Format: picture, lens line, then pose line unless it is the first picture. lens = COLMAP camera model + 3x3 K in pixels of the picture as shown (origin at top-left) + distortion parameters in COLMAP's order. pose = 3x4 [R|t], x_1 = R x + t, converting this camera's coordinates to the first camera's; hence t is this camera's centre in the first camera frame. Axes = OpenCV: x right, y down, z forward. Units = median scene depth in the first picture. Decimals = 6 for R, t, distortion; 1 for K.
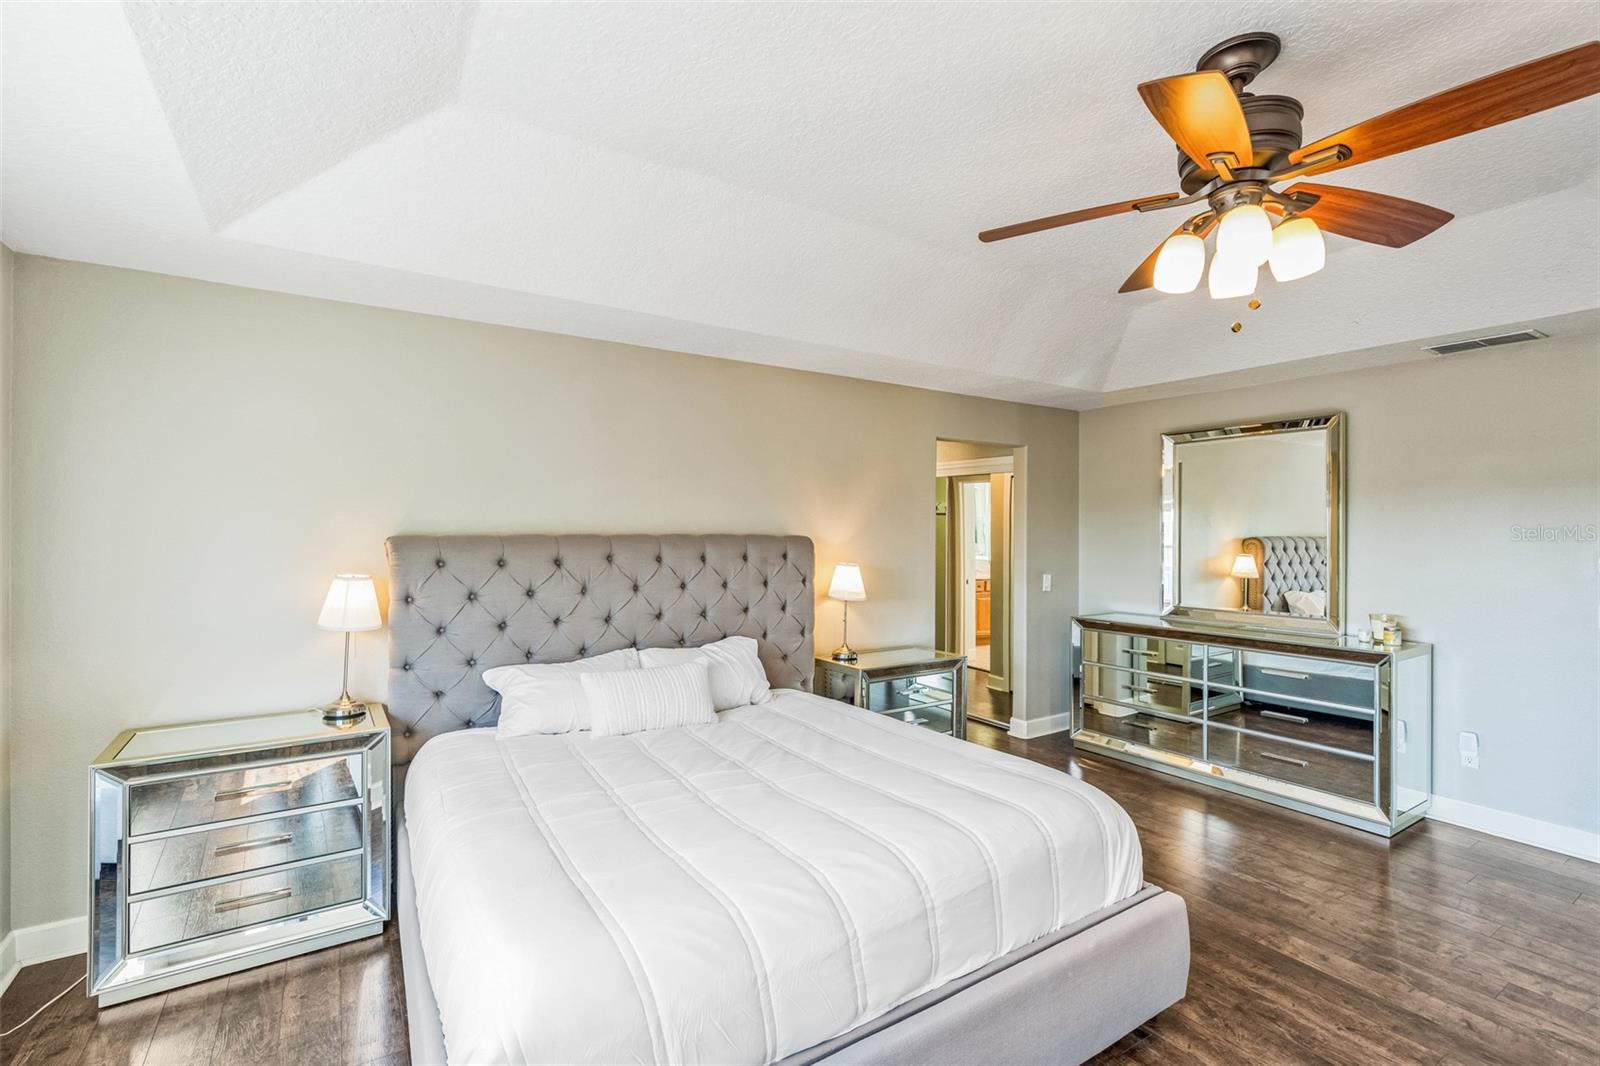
lens RADIAL K [[719.3, 0, 804.7], [0, 719.3, 535.9], [0, 0, 1]] dist [-0.009405, 0.002974]
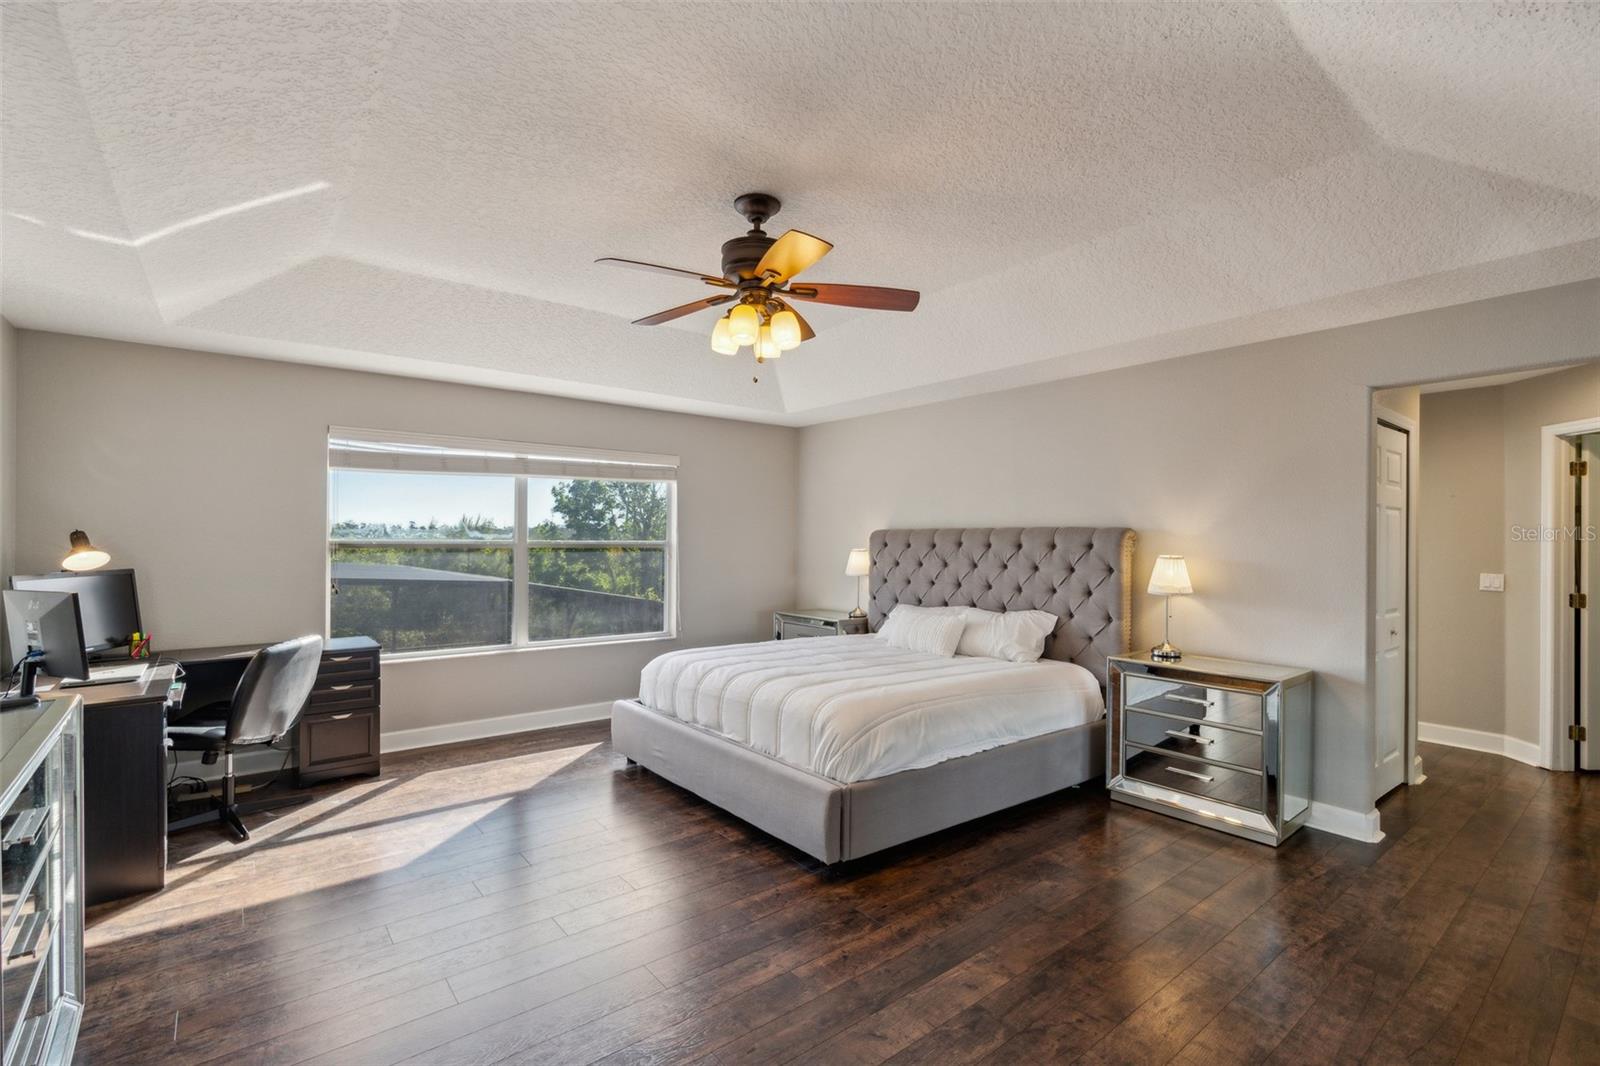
lens RADIAL K [[719.3, 0, 801.1], [0, 719.3, 534.6], [0, 0, 1]] dist [-0.009405, 0.002974]
pose [[0.114474, -0.004347, -0.993417, 1.275804], [-0.007726, 0.999956, -0.005266, 0.022871], [0.993396, 0.008277, 0.114436, 0.542438]]
